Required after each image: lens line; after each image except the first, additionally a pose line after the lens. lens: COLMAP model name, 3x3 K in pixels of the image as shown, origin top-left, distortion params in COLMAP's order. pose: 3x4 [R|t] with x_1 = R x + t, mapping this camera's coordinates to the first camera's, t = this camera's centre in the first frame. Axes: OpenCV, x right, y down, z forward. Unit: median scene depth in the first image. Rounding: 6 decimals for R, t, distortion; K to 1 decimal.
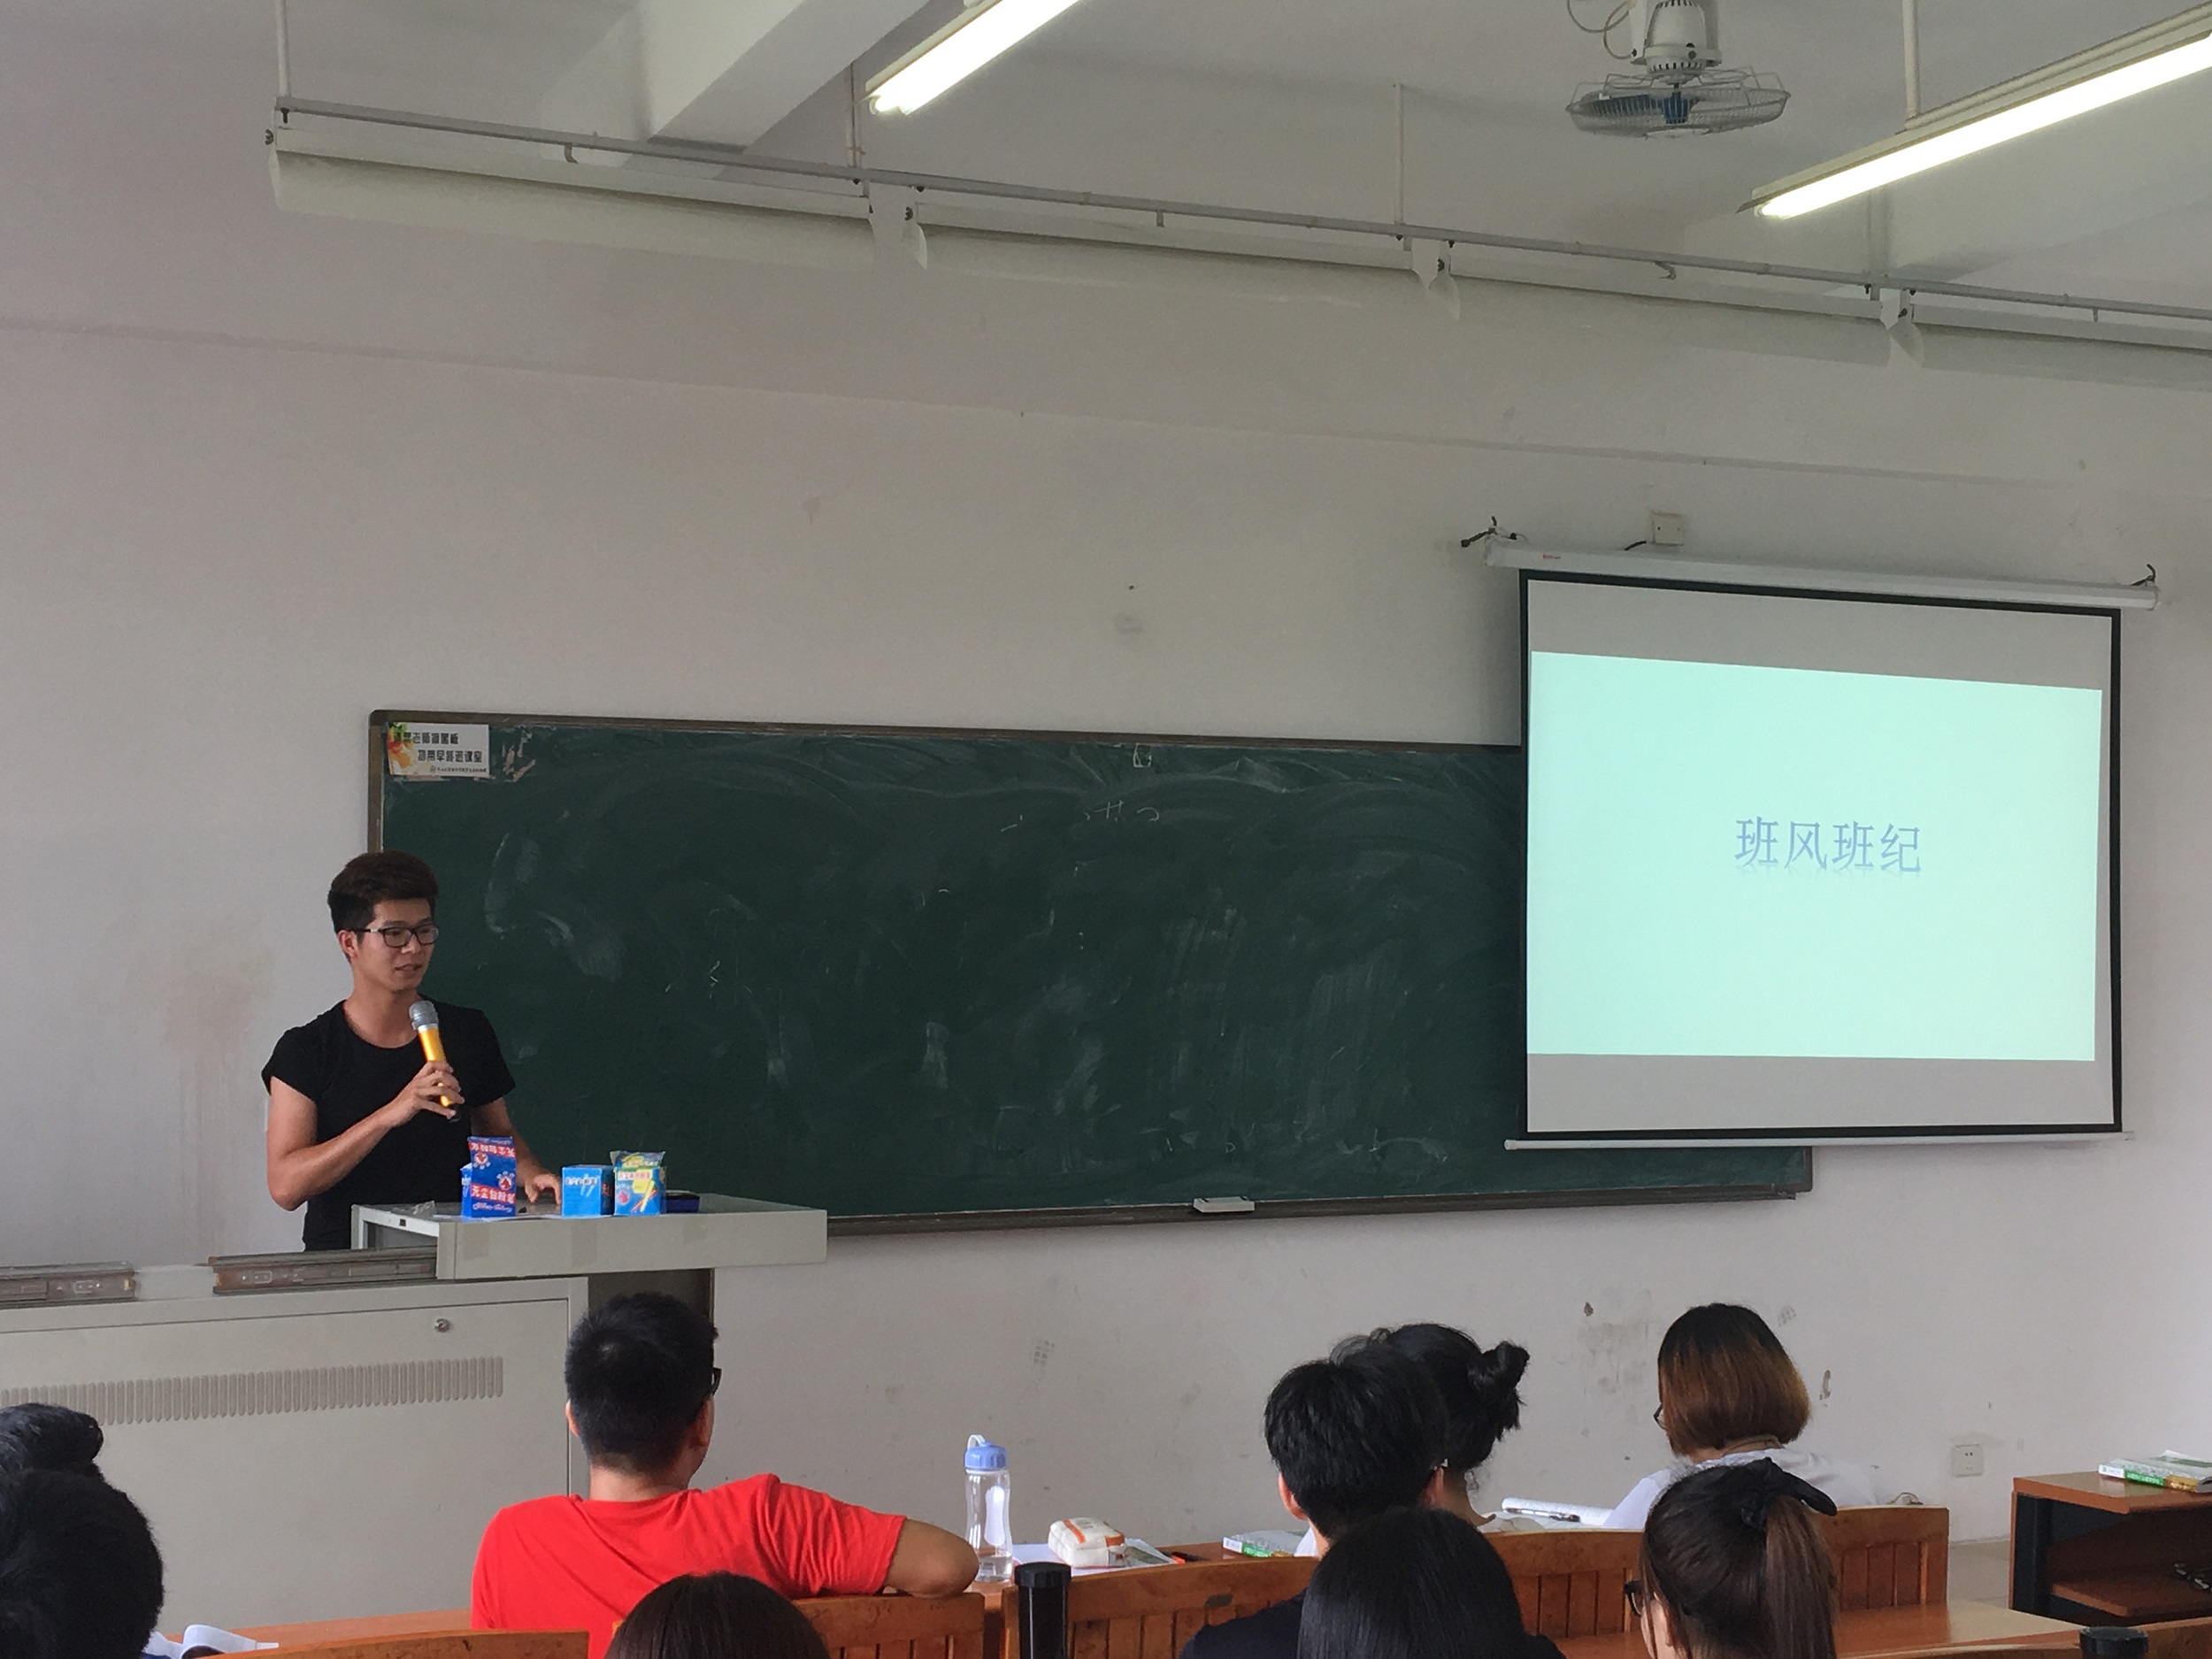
lens RADIAL K [[3211.4, 0, 1105.4], [0, 3211.4, 839.4], [0, 0, 1]] dist [0.004149, 0.000000]
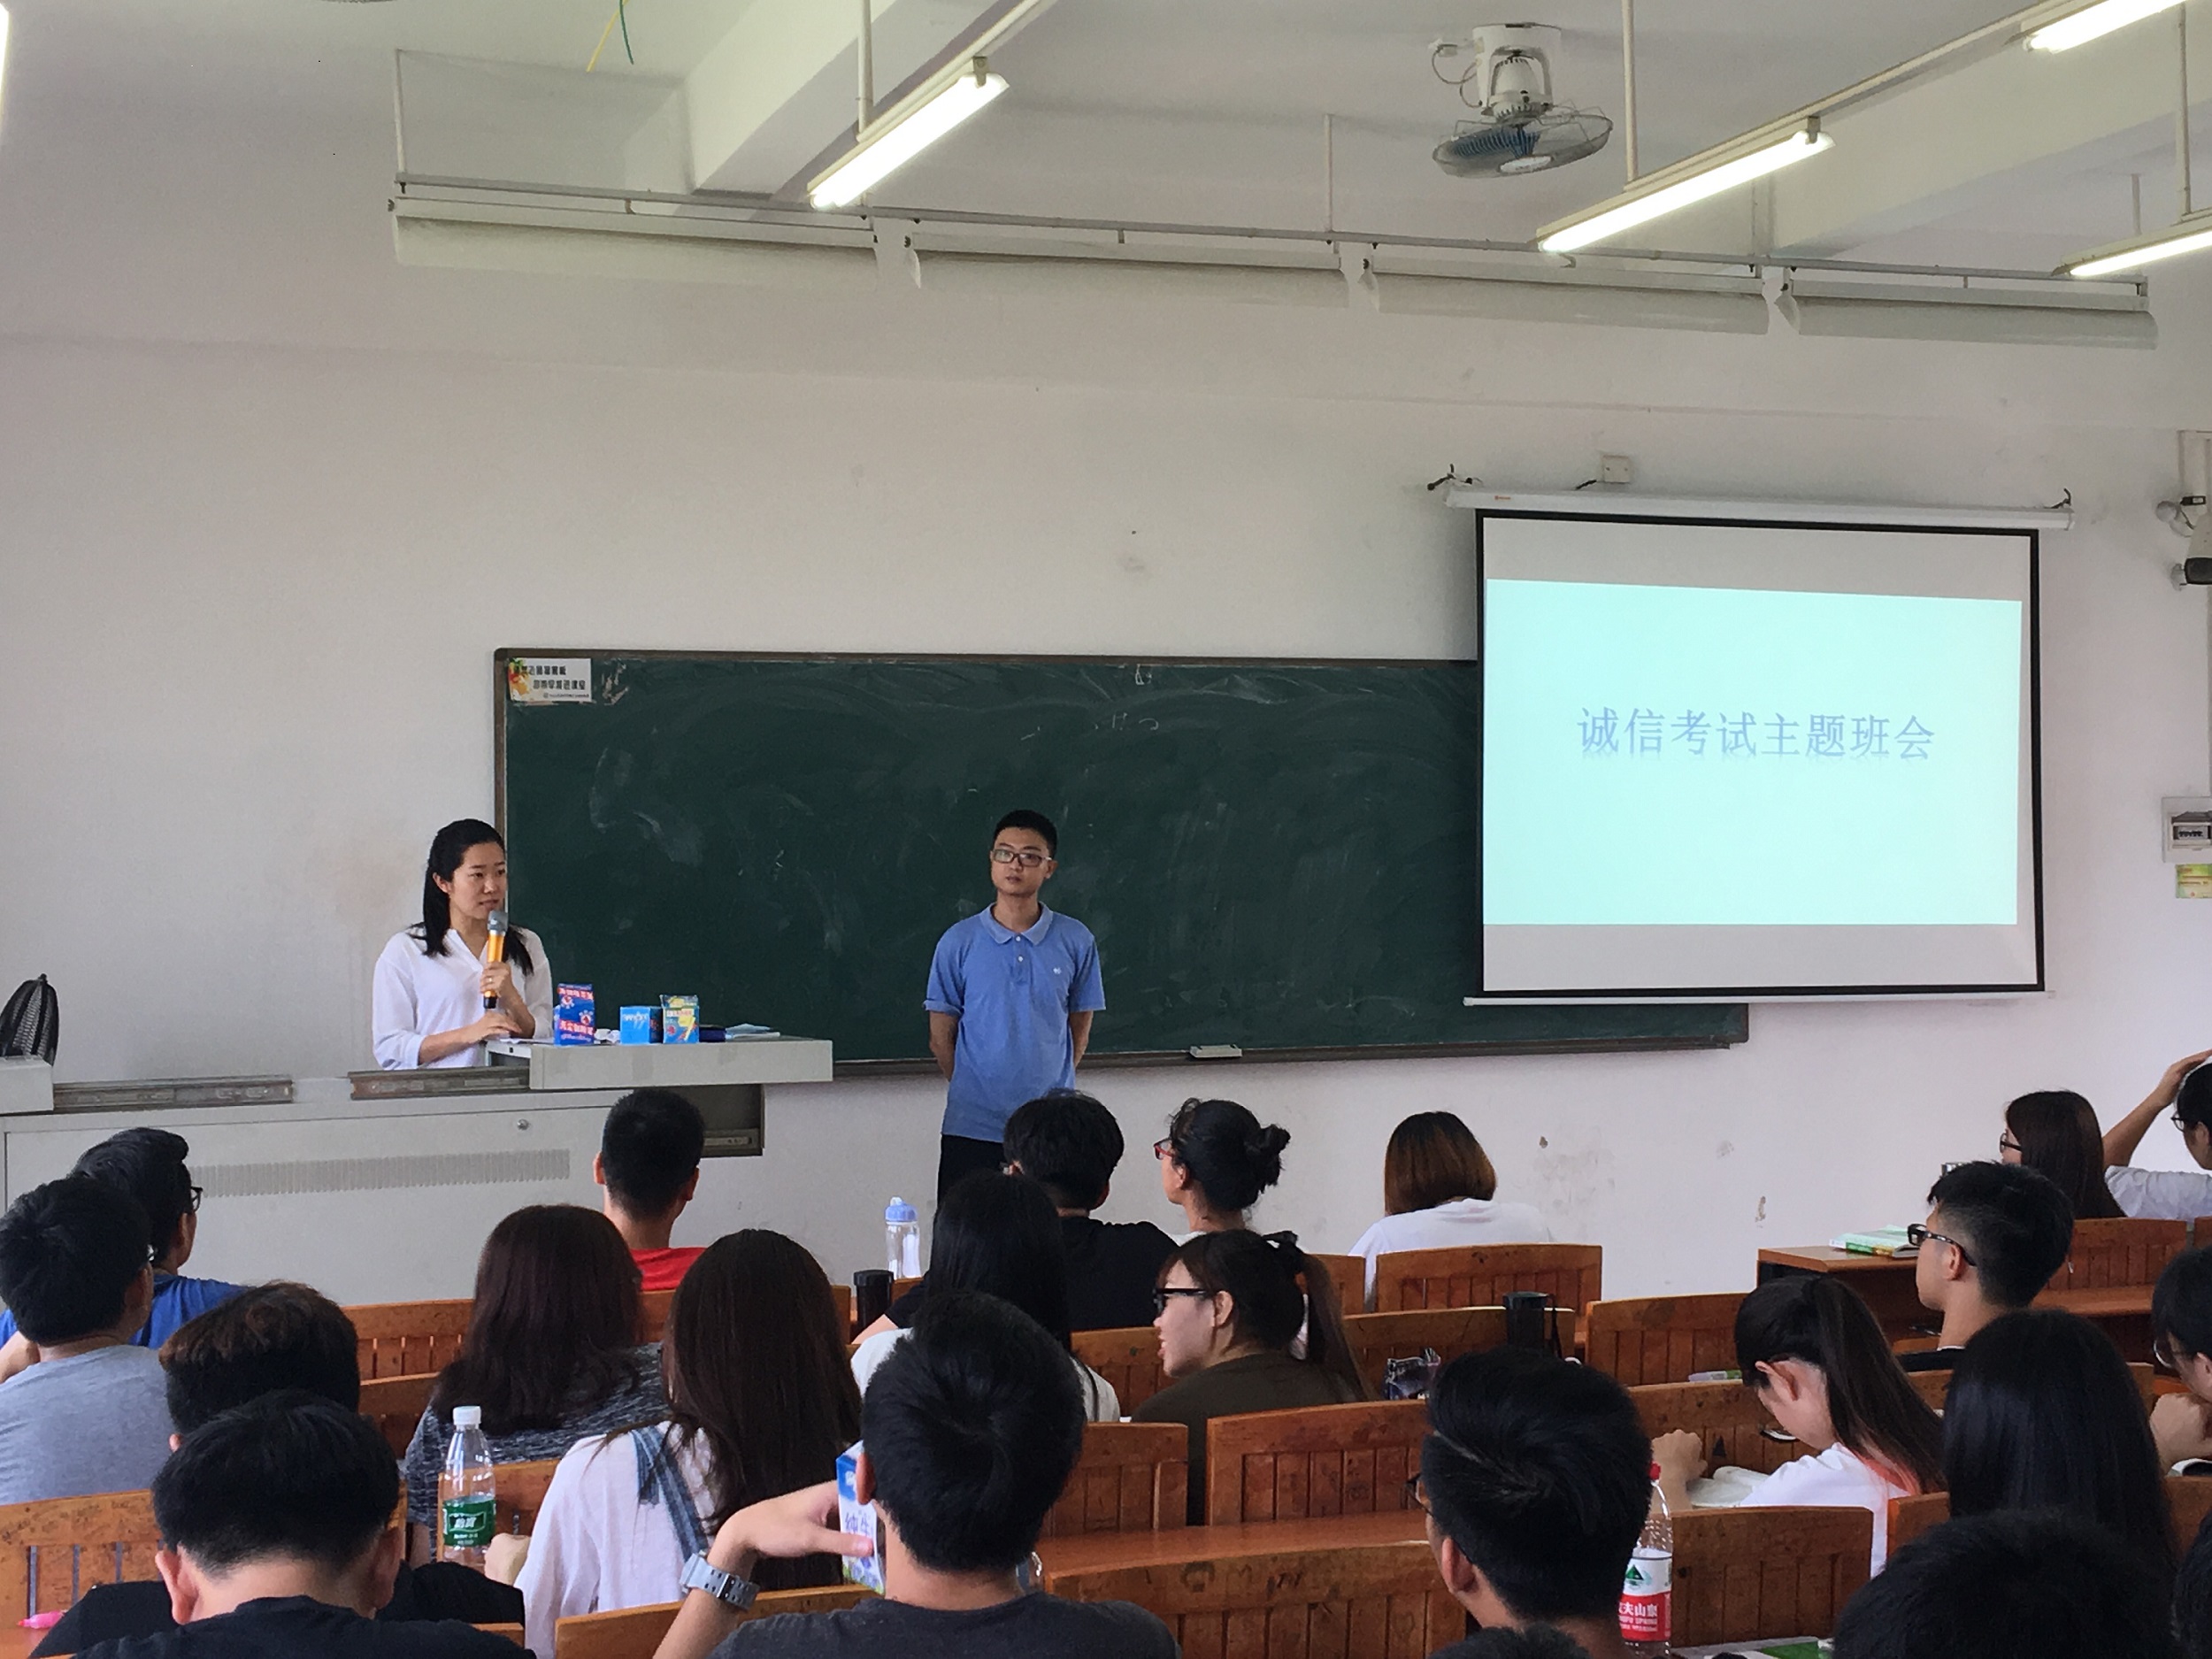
lens RADIAL K [[3379.1, 0, 1117.6], [0, 3379.1, 844.6], [0, 0, 1]] dist [-0.005172, 0.000000]
pose [[0.996430, -0.008650, -0.083977, 0.109268], [0.011504, 0.999370, 0.033564, -0.005328], [0.083634, -0.034411, 0.995902, -0.253944]]
